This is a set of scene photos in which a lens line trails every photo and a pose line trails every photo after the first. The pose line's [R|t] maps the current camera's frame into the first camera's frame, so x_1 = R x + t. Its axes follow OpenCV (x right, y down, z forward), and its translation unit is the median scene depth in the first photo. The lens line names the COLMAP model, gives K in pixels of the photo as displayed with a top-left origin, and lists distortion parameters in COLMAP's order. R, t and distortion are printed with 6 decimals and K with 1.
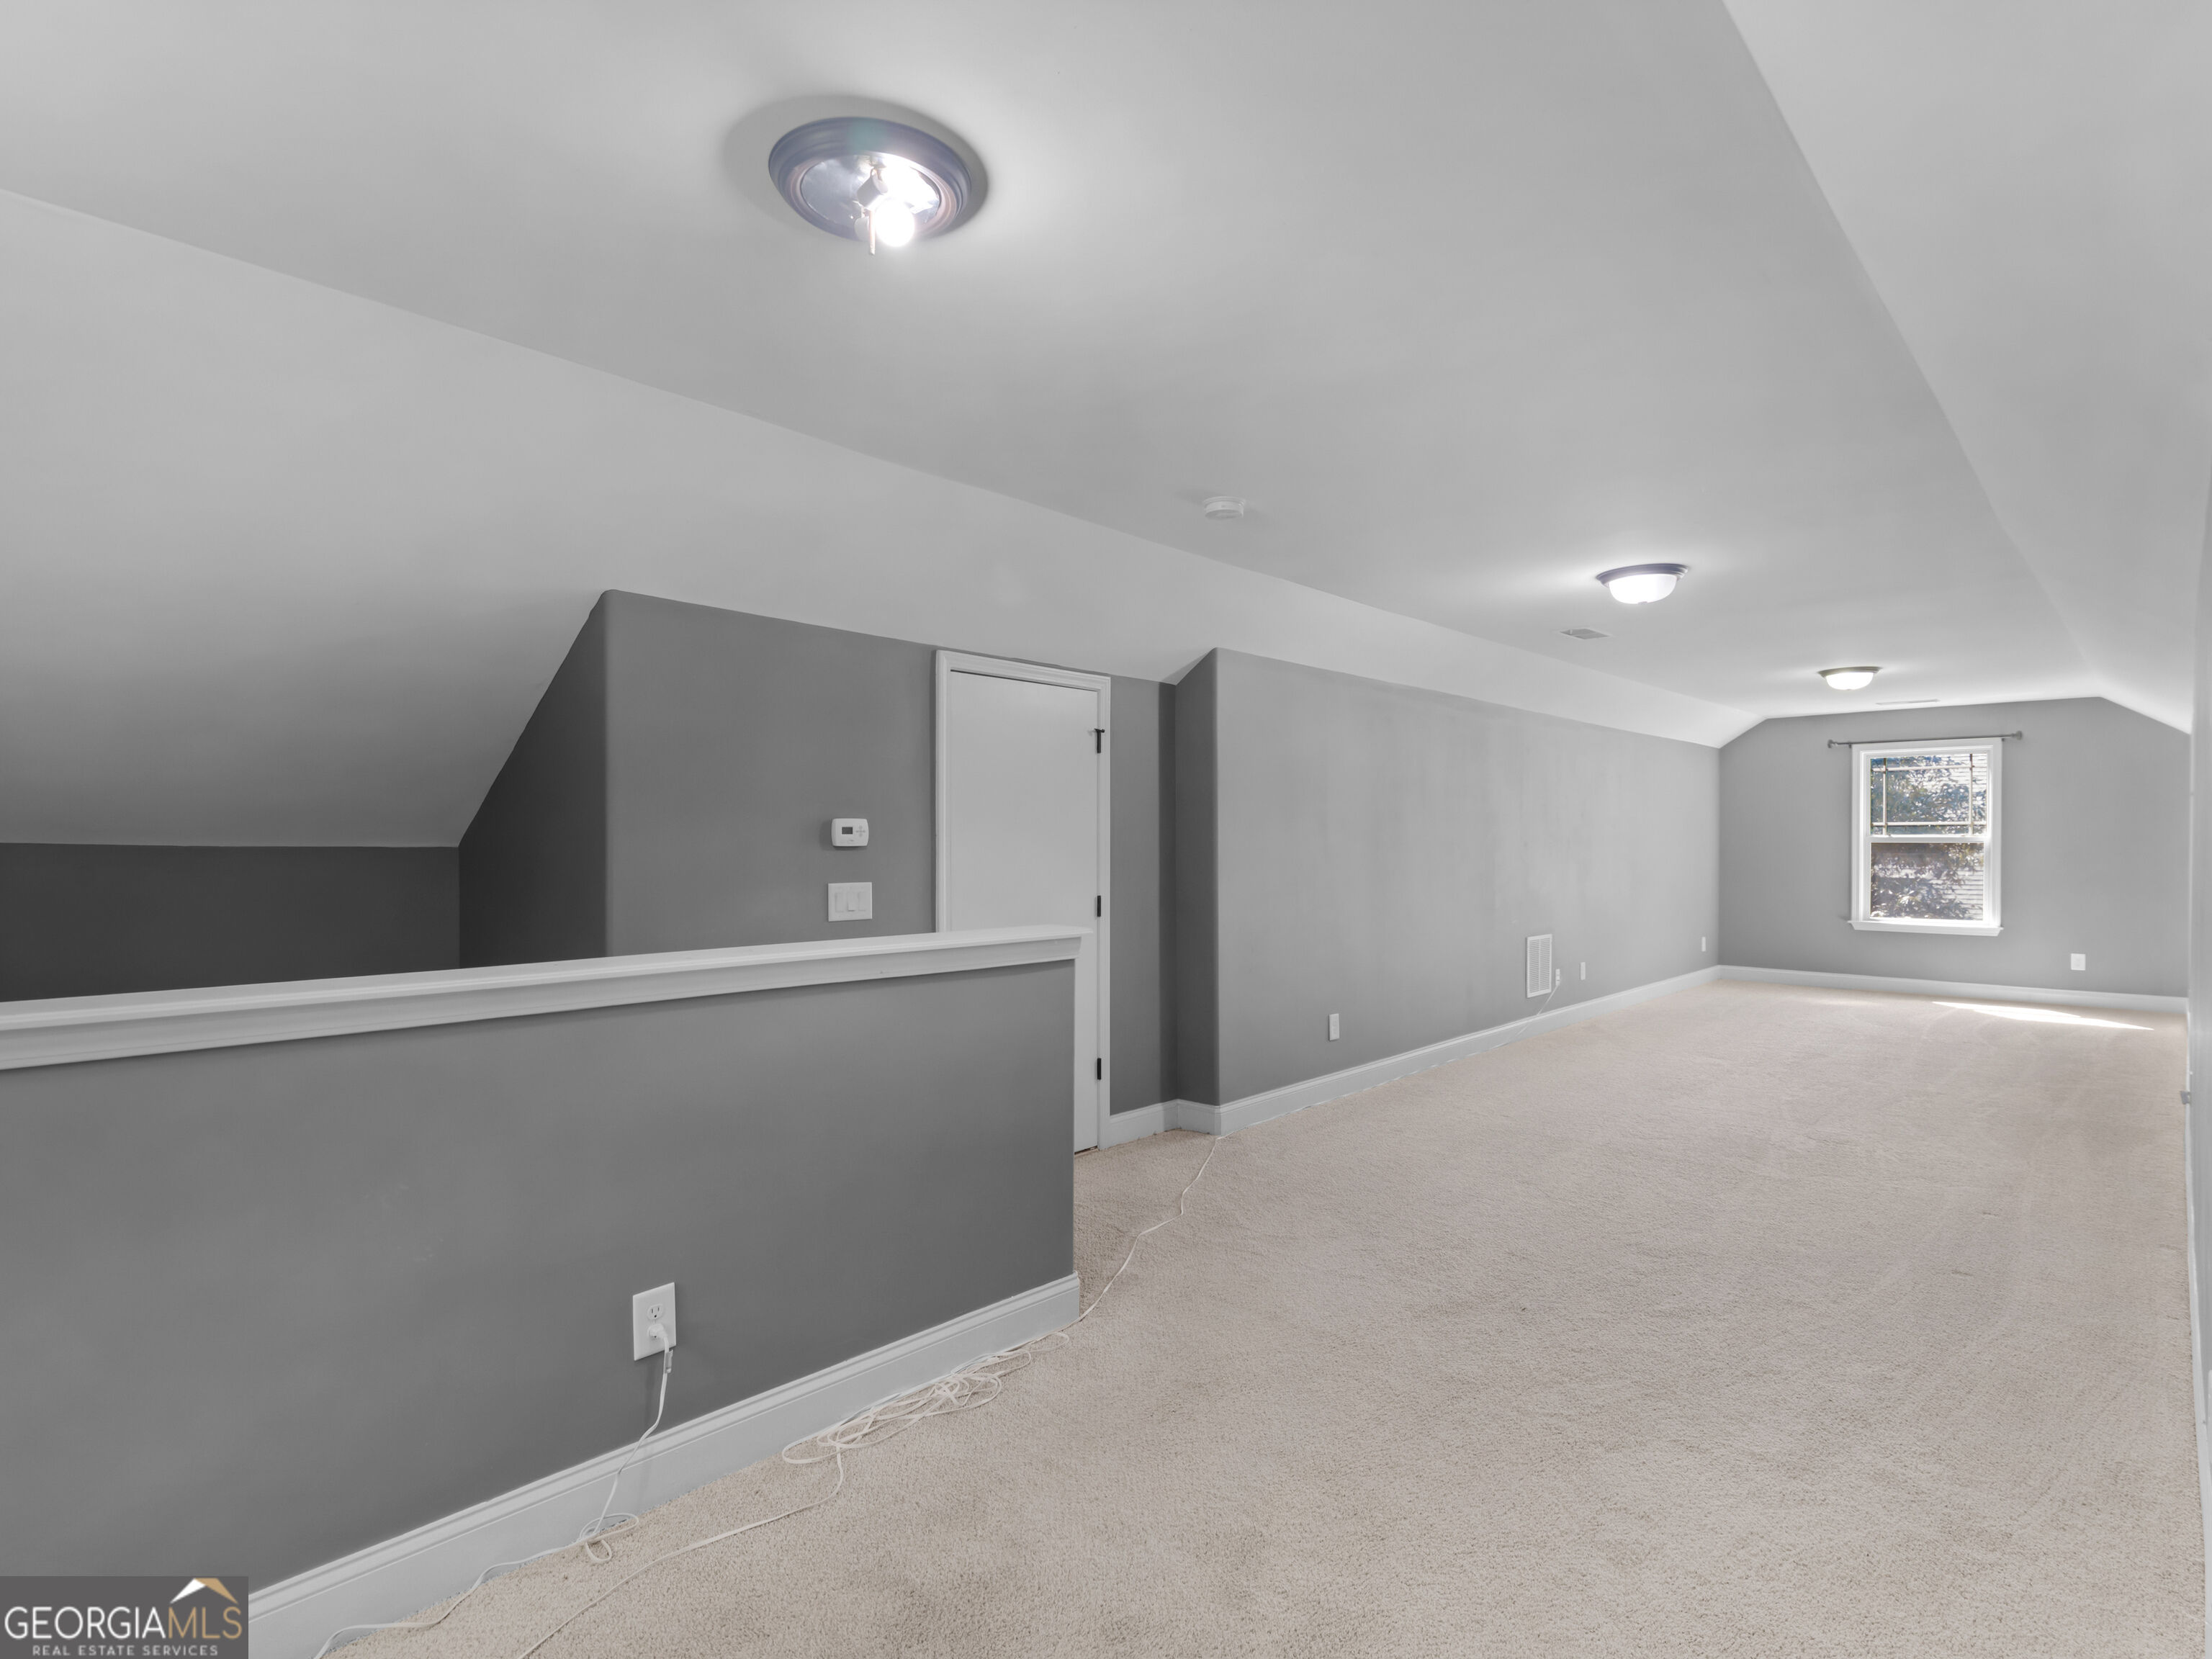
lens RADIAL K [[1155.7, 0, 1129.9], [0, 1155.7, 809.6], [0, 0, 1]] dist [0.012337, -0.001001]
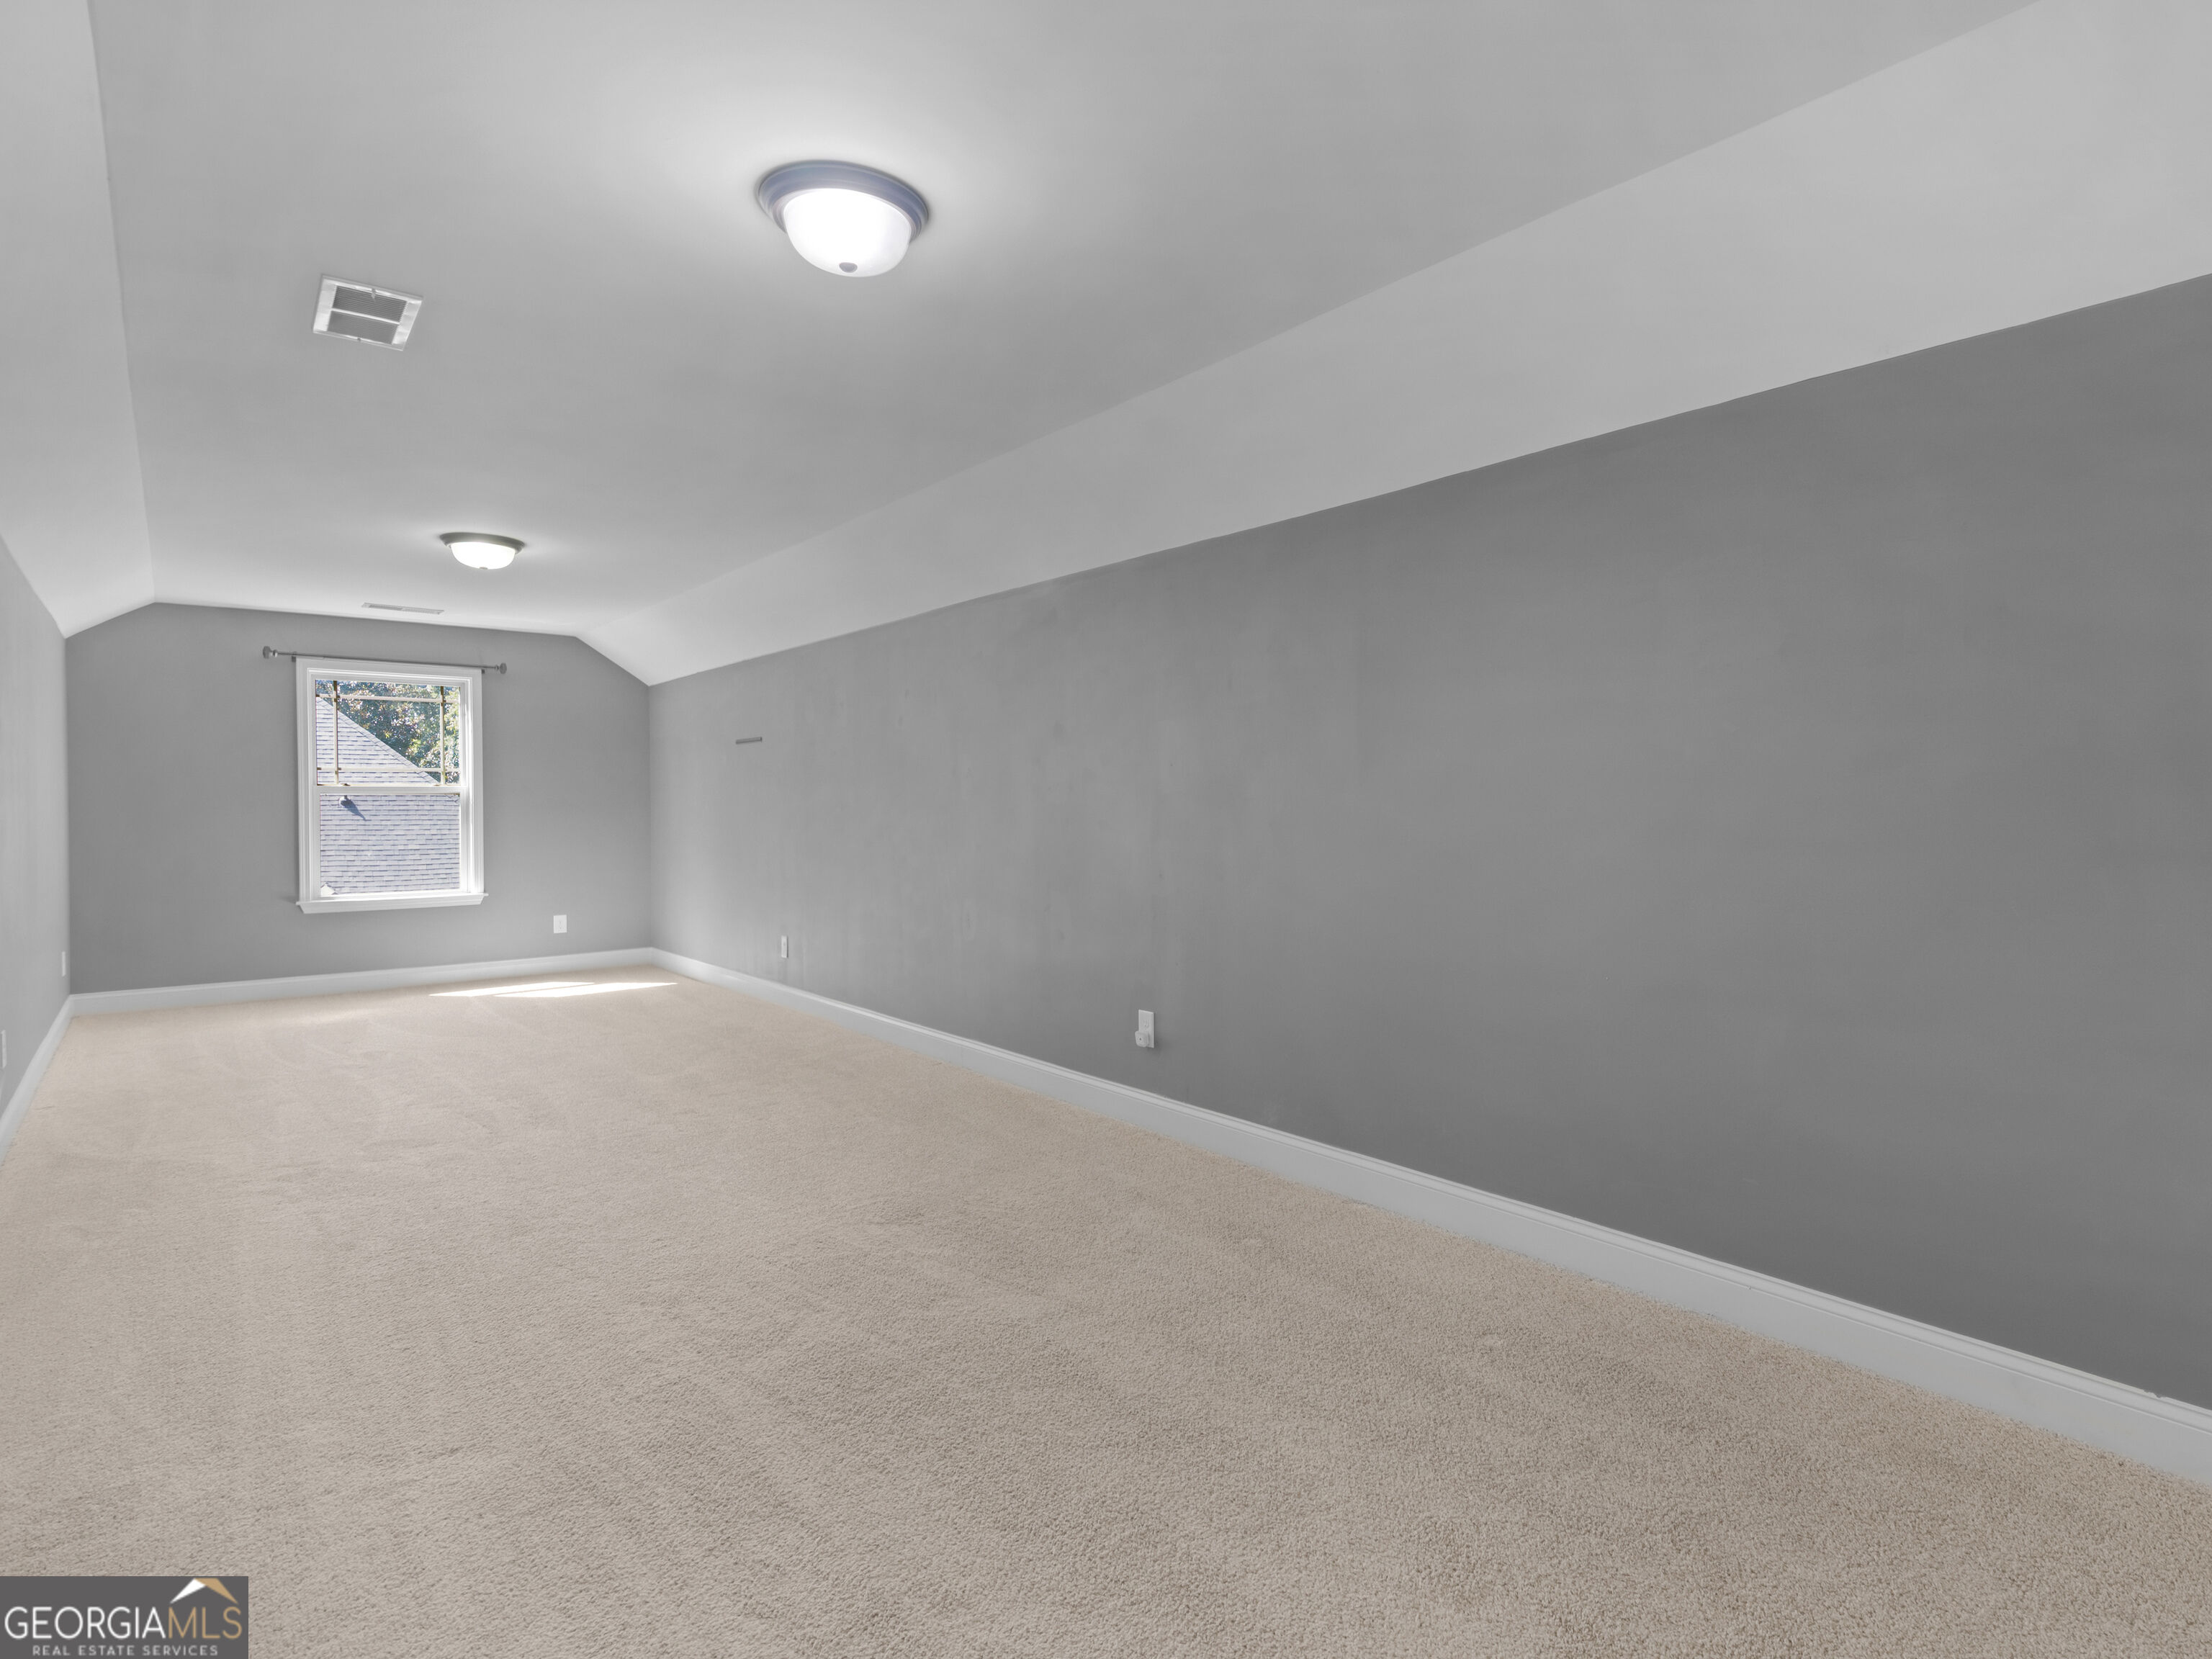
lens RADIAL K [[1155.7, 0, 1129.9], [0, 1155.7, 809.6], [0, 0, 1]] dist [0.012337, -0.001001]
pose [[0.153792, -0.006487, 0.988082, -0.012317], [-0.018321, 0.999788, 0.009416, 0.023262], [-0.987933, -0.019551, 0.153640, 0.399047]]
